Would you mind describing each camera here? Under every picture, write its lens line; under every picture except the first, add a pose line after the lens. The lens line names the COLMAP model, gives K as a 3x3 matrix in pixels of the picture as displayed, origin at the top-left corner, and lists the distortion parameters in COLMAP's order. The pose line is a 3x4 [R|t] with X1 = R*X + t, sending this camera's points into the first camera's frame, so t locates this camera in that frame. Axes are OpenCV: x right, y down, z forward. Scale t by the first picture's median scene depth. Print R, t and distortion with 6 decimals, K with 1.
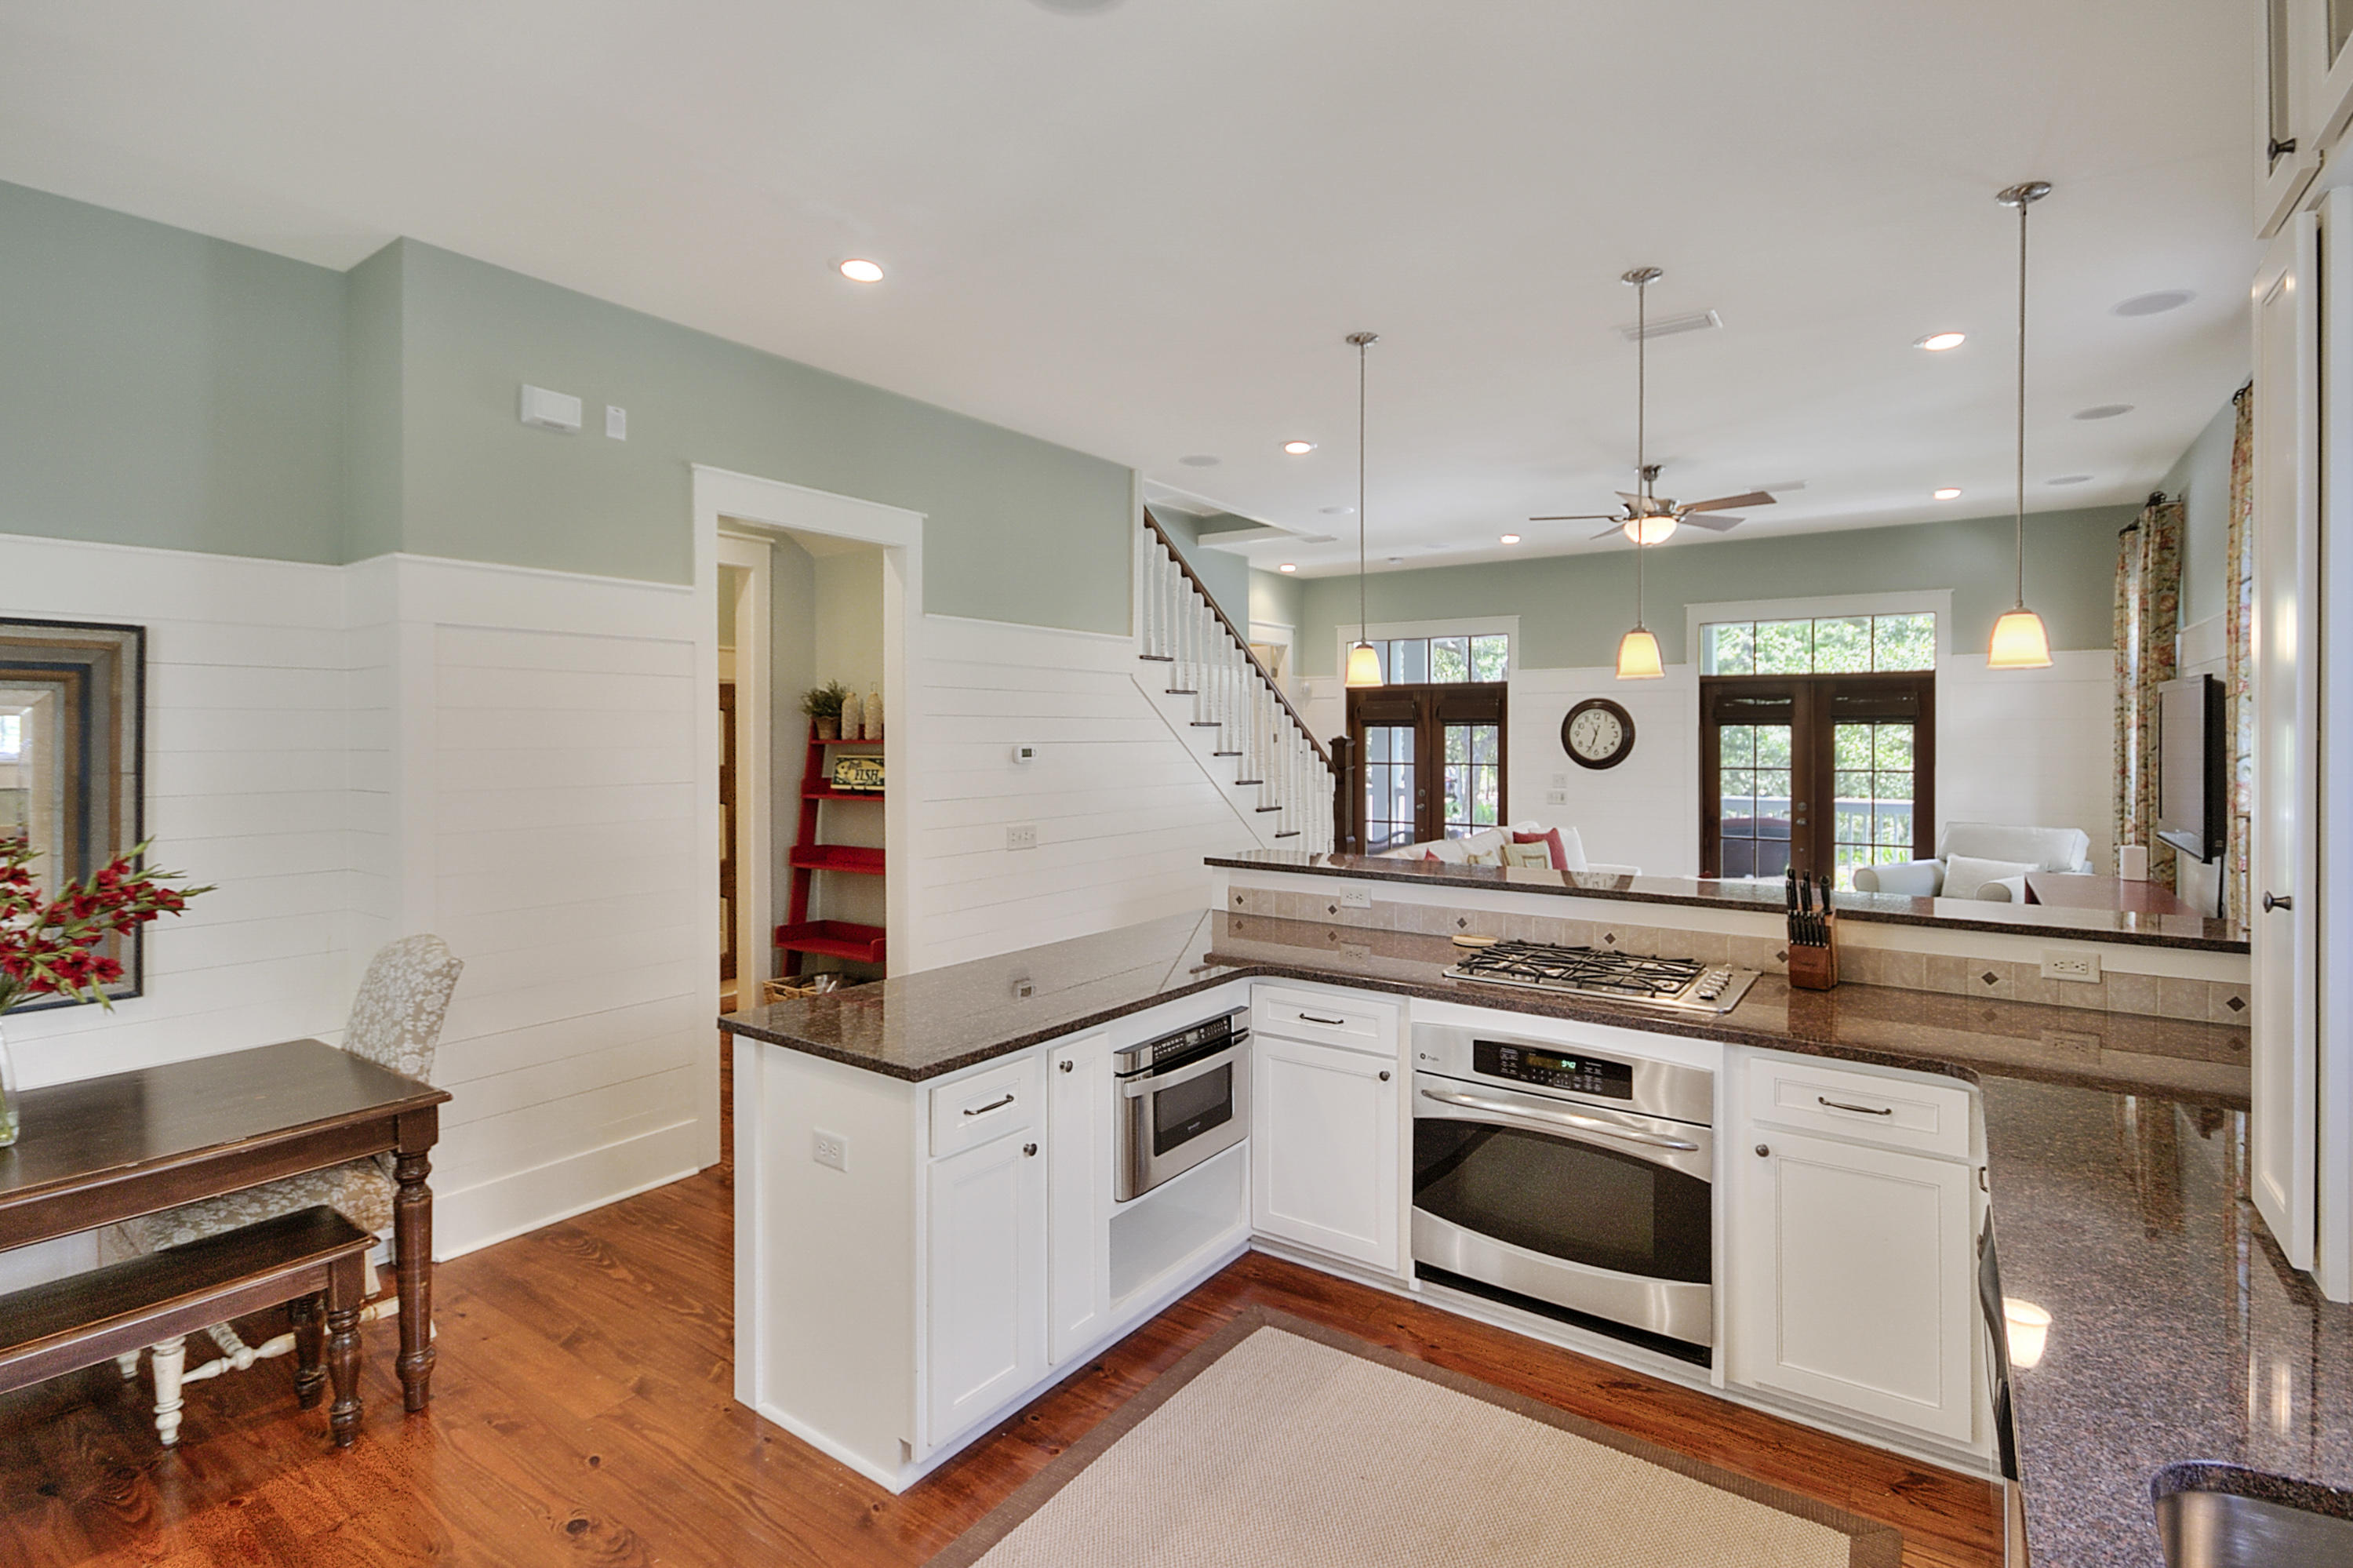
lens RADIAL K [[1111.6, 0, 1180.7], [0, 1111.6, 749.4], [0, 0, 1]] dist [0.005092, -0.002467]
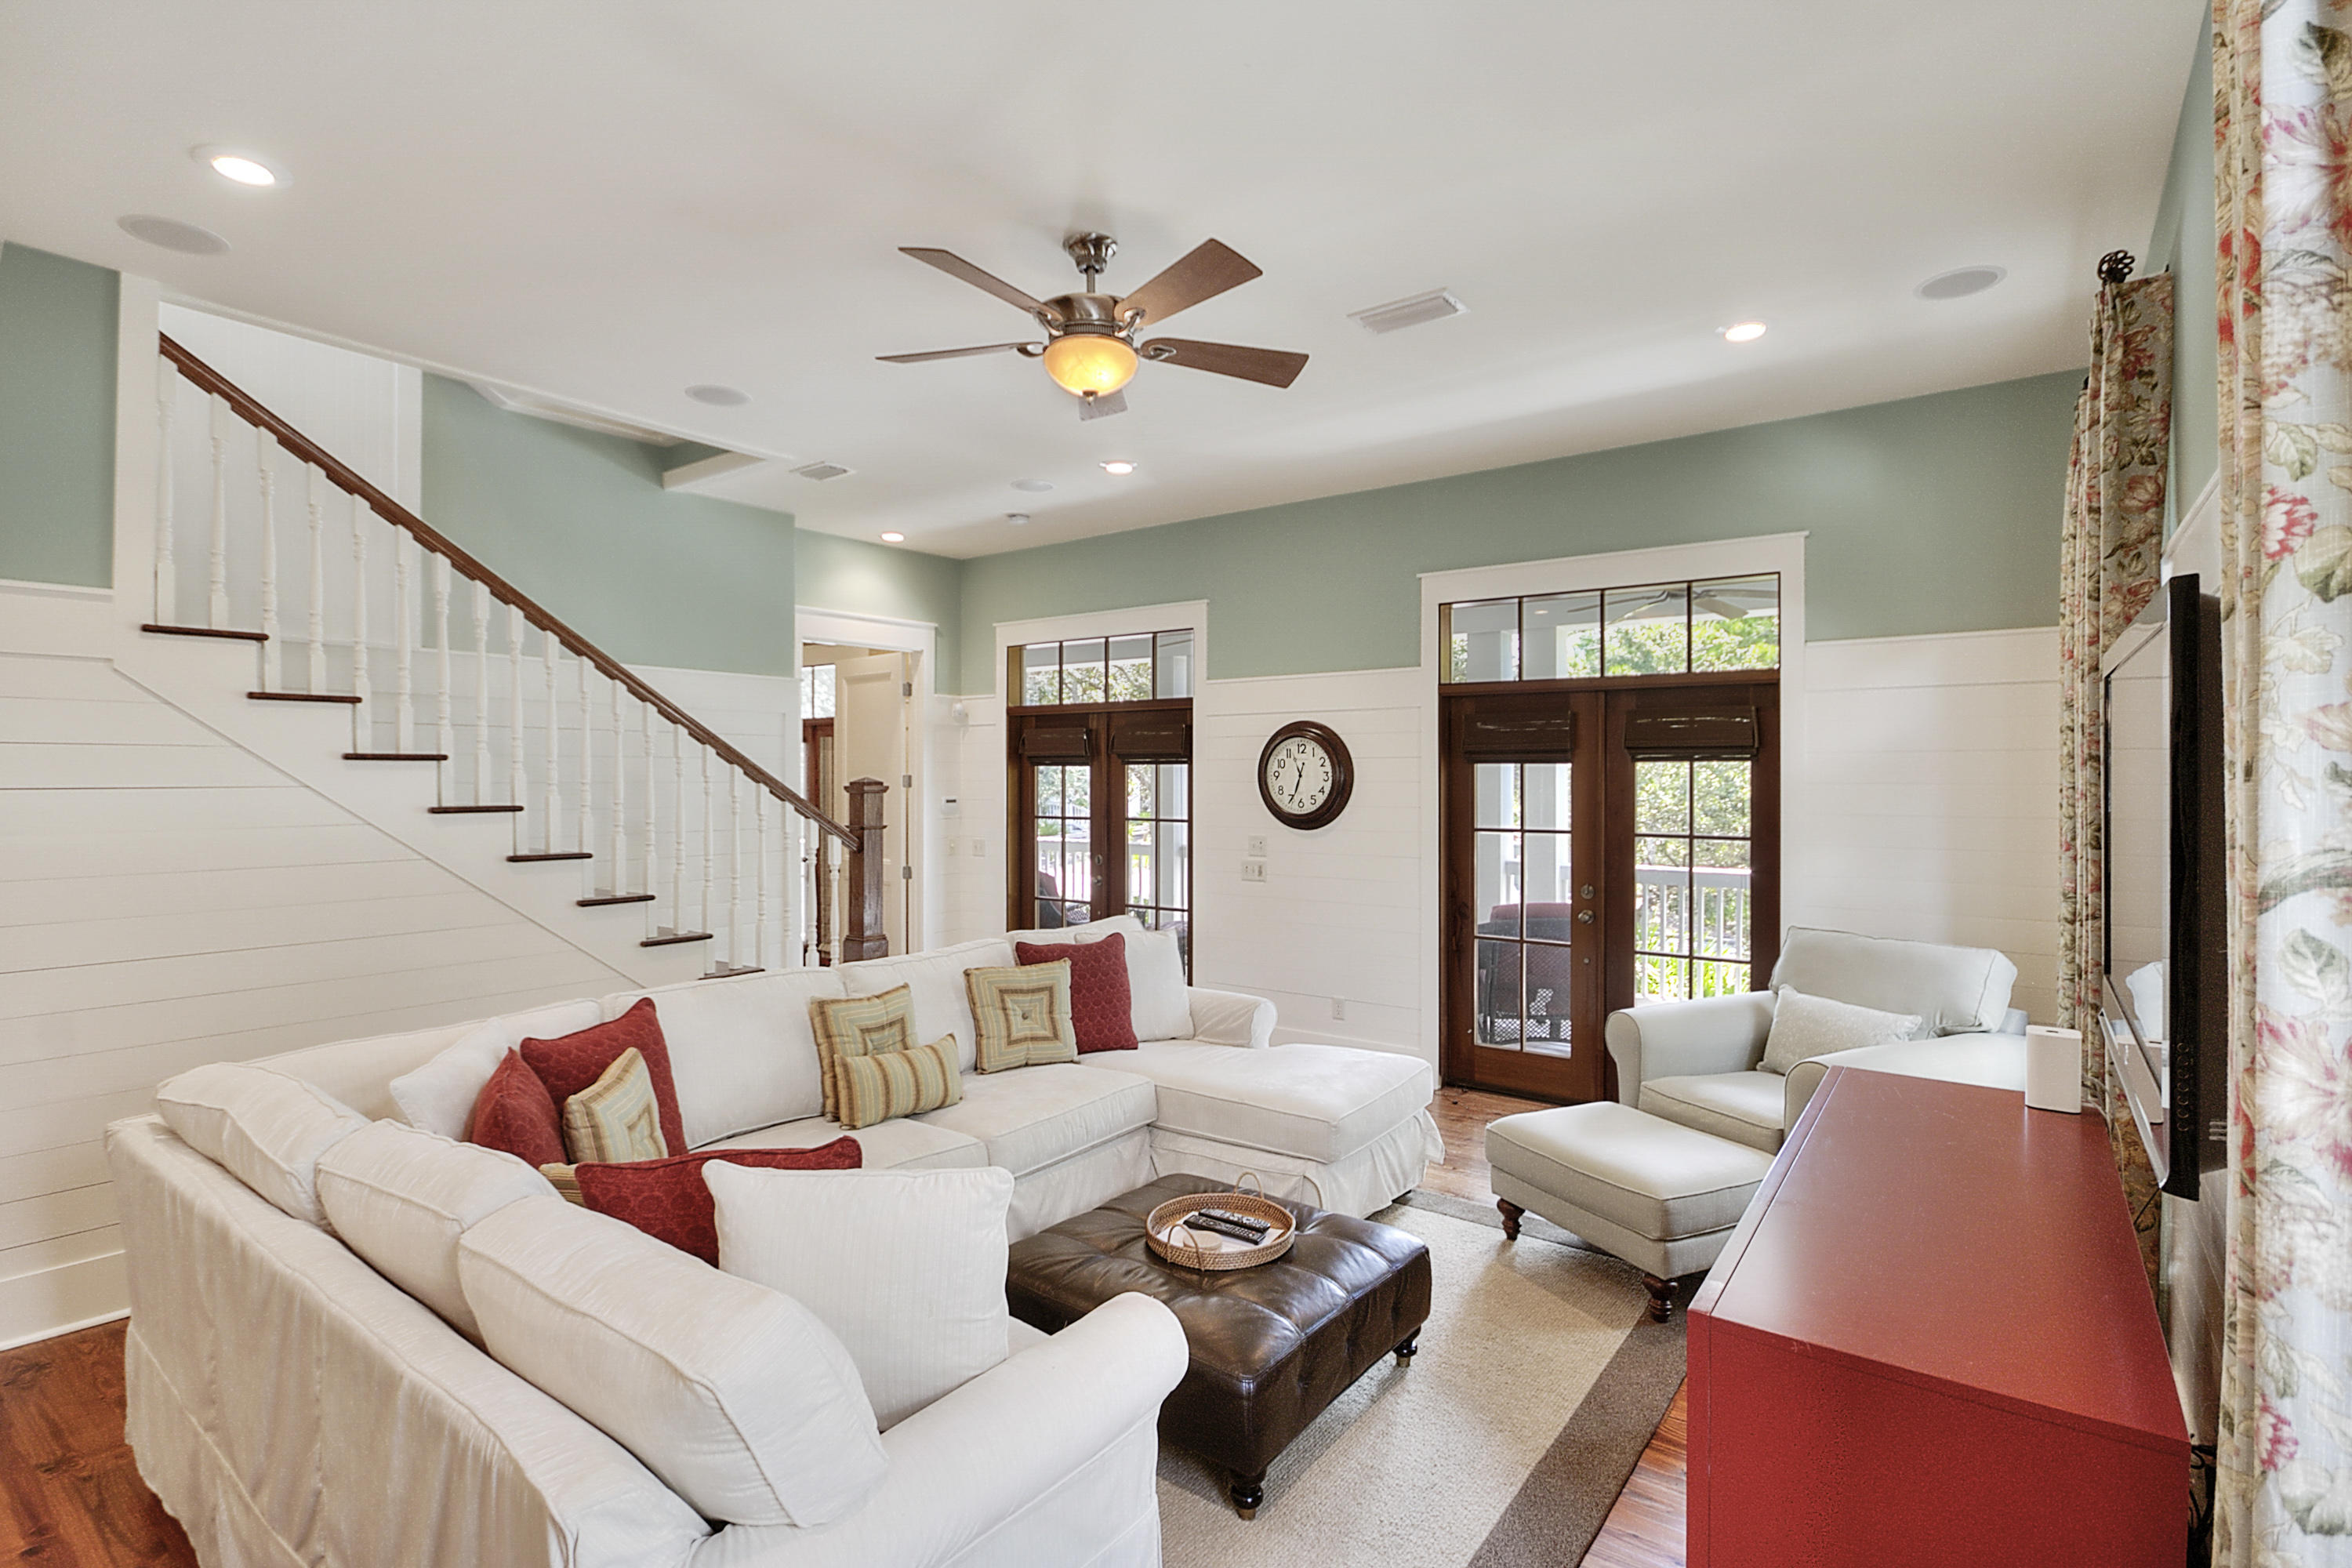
lens RADIAL K [[1111.1, 0, 1186.5], [0, 1111.1, 771.3], [0, 0, 1]] dist [0.005092, -0.002467]
pose [[0.999374, -0.000632, -0.035371, 0.357434], [0.000007, 0.999844, -0.017676, -0.005071], [0.035377, 0.017664, 0.999218, 0.371874]]
